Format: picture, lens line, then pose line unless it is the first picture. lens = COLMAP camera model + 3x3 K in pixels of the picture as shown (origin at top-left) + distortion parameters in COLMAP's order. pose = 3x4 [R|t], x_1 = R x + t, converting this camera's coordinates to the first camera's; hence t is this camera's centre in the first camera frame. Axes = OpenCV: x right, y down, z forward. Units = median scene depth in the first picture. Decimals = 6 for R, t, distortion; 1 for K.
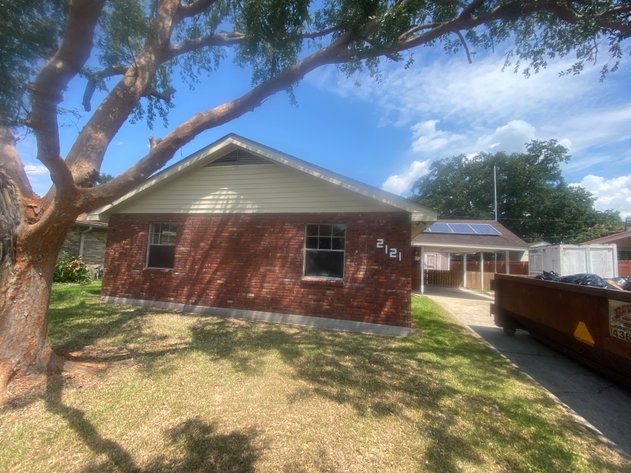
lens RADIAL K [[254.4, 0, 315.5], [0, 254.4, 236.5], [0, 0, 1]] dist [0.002337, -0.013045]
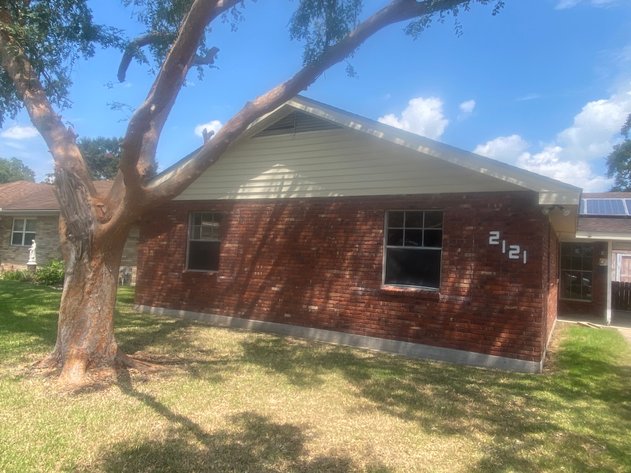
lens RADIAL K [[435.9, 0, 315.5], [0, 435.9, 236.5], [0, 0, 1]] dist [0.043788, -0.001147]
pose [[0.964427, -0.005816, -0.264284, 0.102940], [0.013166, 0.999574, 0.026047, -0.013835], [0.264020, -0.028600, 0.964093, -0.260010]]
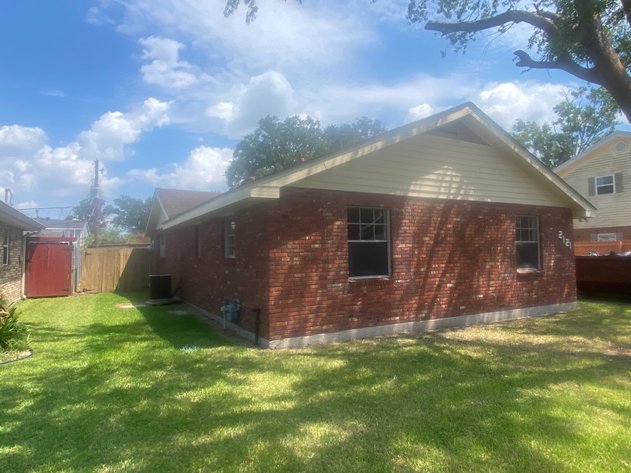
lens RADIAL K [[409.9, 0, 255.2], [0, 409.9, 236.5], [0, 0, 1]] dist [0.040785, -0.000474]
pose [[0.735952, -0.022531, 0.676659, -2.011673], [-0.015649, 0.998613, 0.050271, -0.037457], [-0.676853, -0.047586, 0.734578, 0.548960]]
